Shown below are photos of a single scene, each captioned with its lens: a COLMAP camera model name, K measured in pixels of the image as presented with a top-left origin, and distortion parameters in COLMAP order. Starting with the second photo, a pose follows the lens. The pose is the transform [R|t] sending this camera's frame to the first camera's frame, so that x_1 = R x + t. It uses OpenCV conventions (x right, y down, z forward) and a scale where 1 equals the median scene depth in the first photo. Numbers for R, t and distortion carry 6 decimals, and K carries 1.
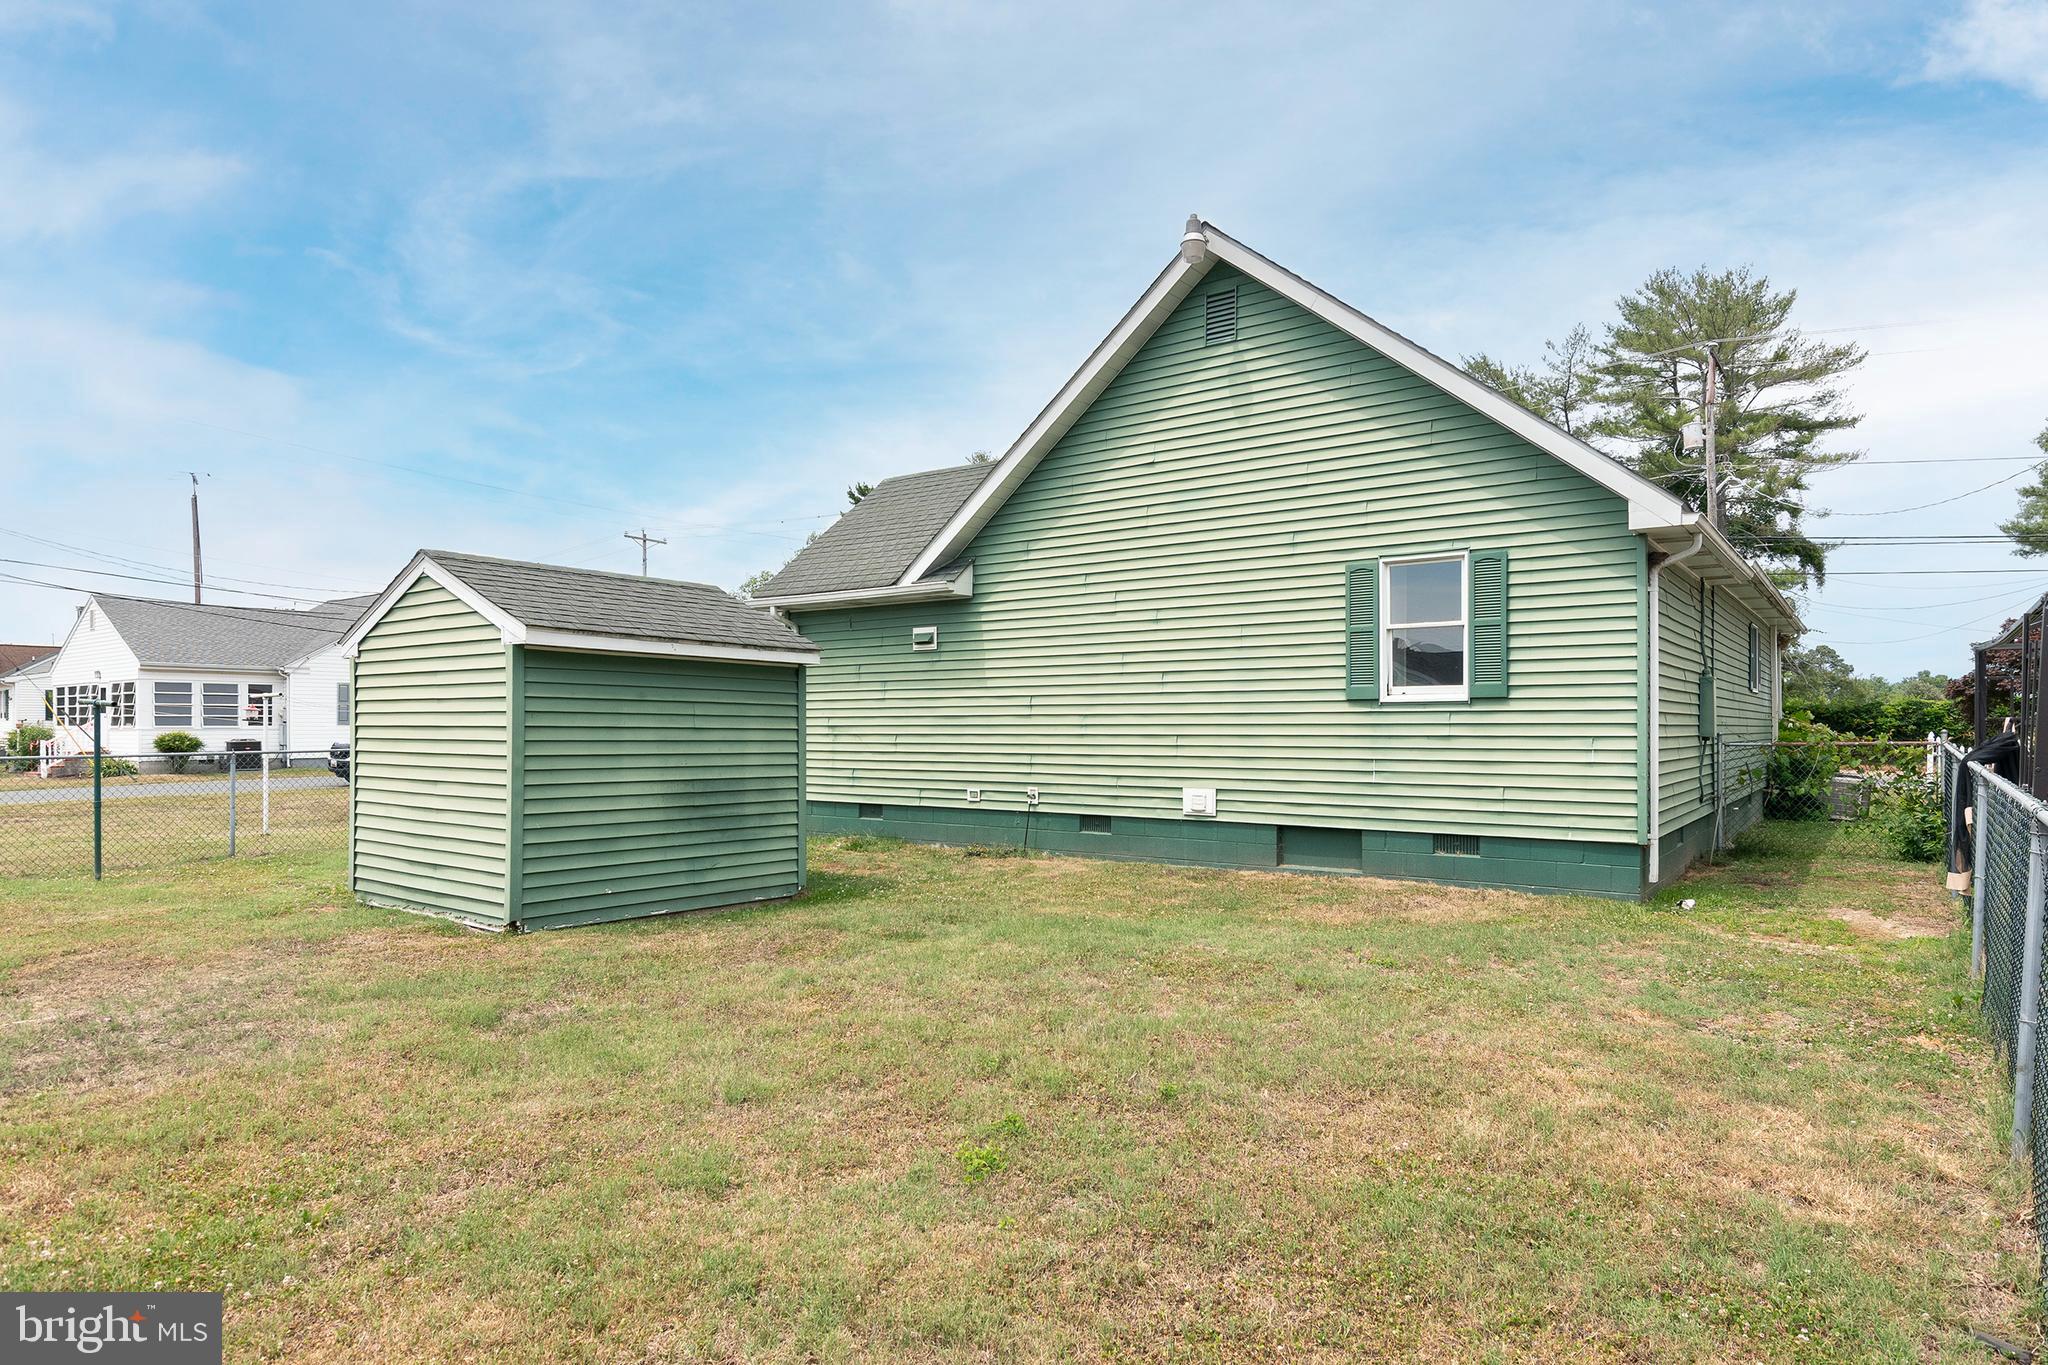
lens RADIAL K [[1114.1, 0, 1085.1], [0, 1114.1, 726.8], [0, 0, 1]] dist [0.000080, 0.000017]
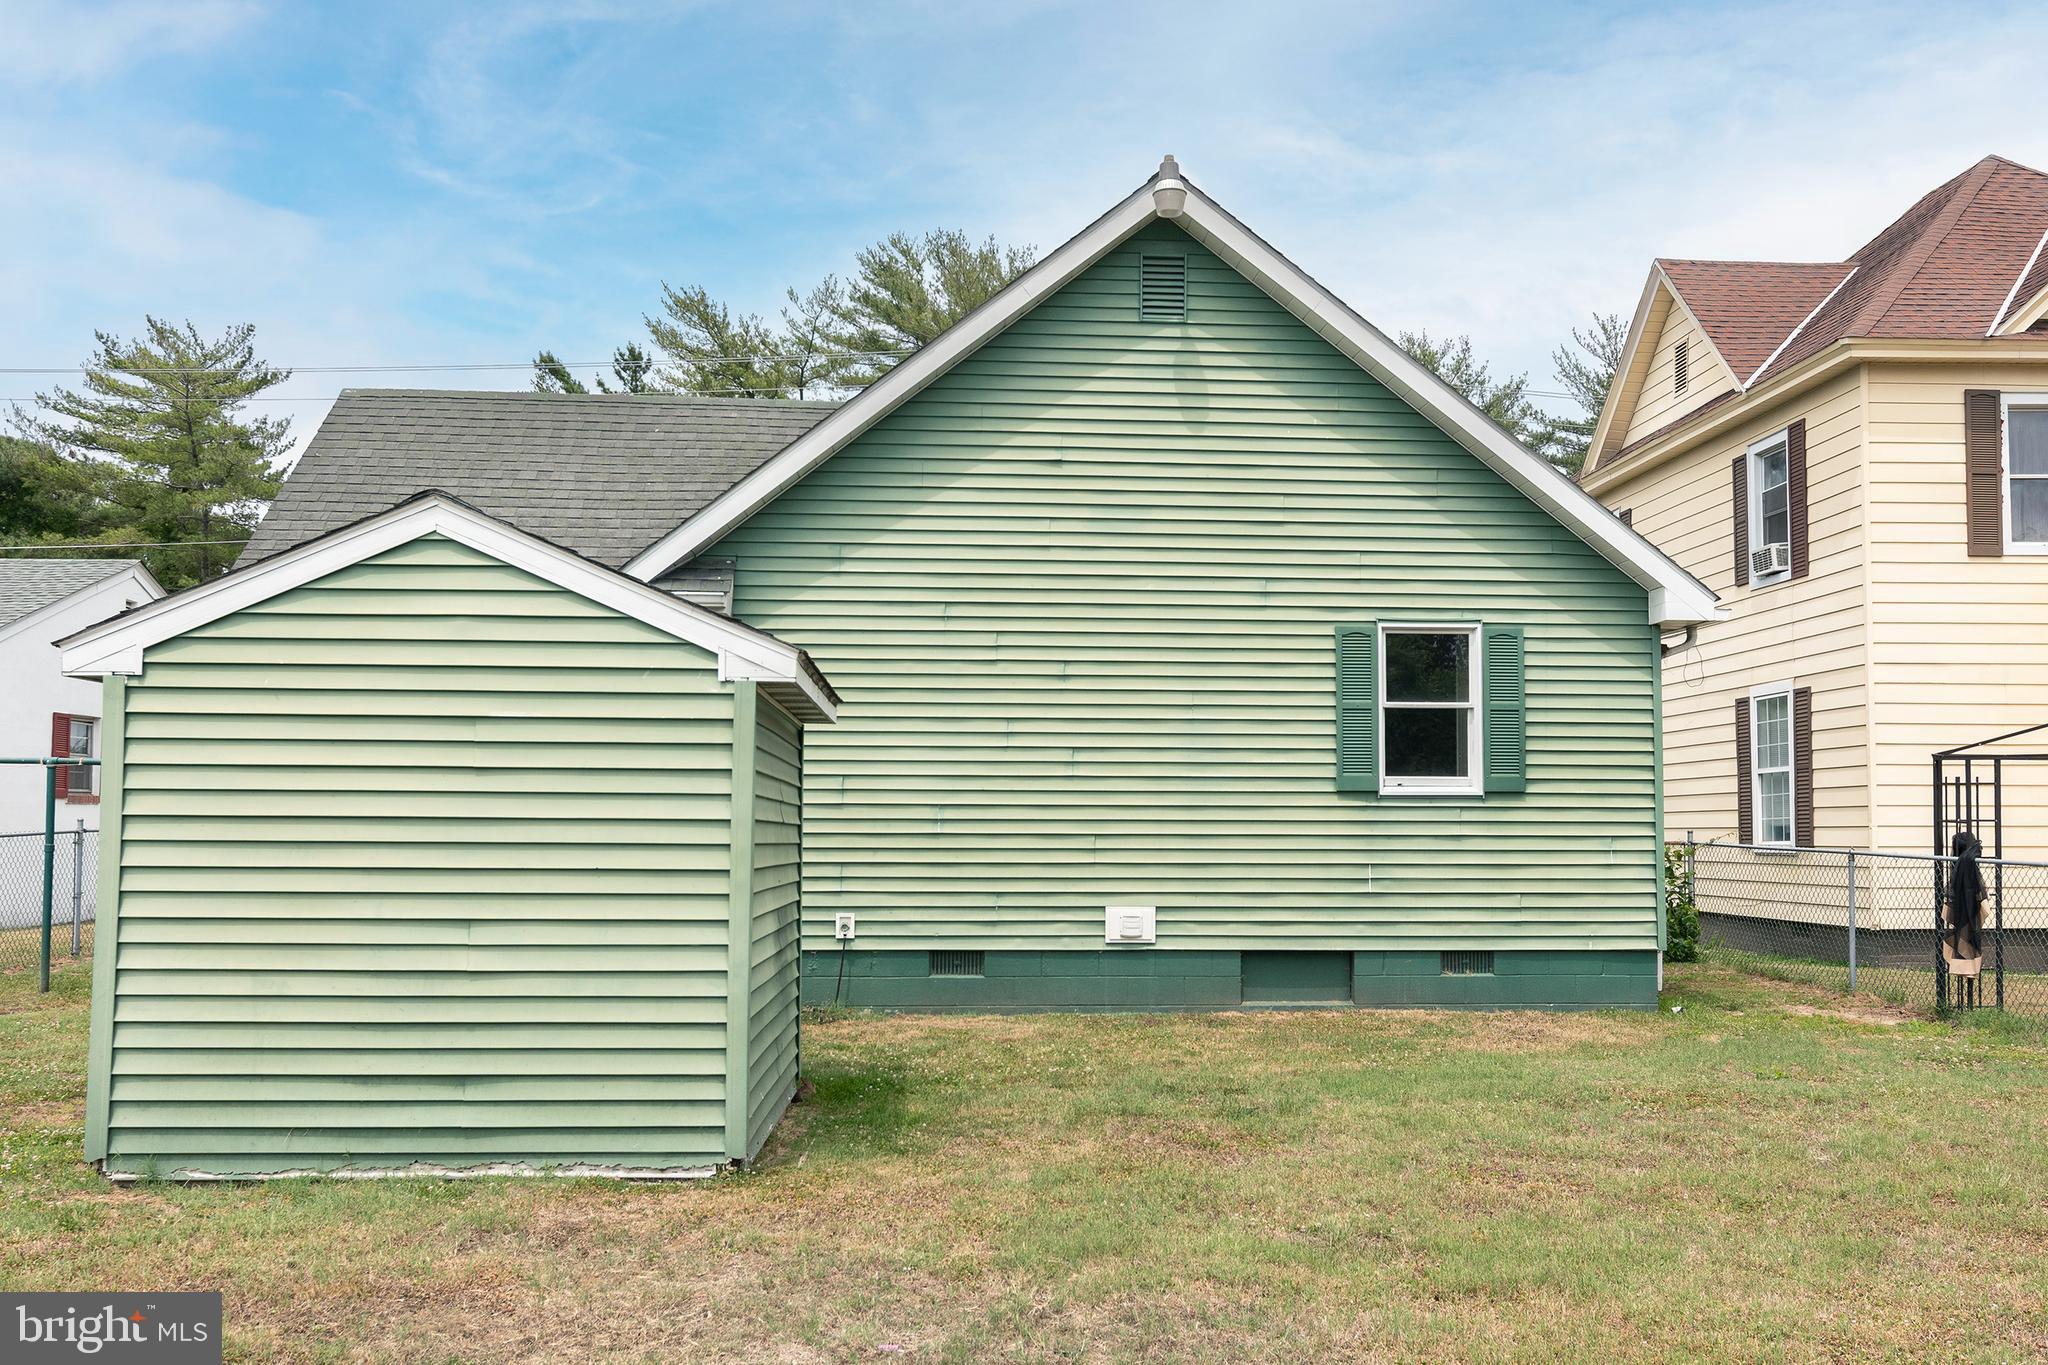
lens RADIAL K [[1728.7, 0, 1030.8], [0, 1728.7, 733.0], [0, 0, 1]] dist [-0.001693, 0.002849]
pose [[0.792694, 0.035776, 0.608569, -0.709469], [-0.004594, 0.998599, -0.052721, 0.000788], [-0.609602, 0.038996, 0.791748, 0.134886]]
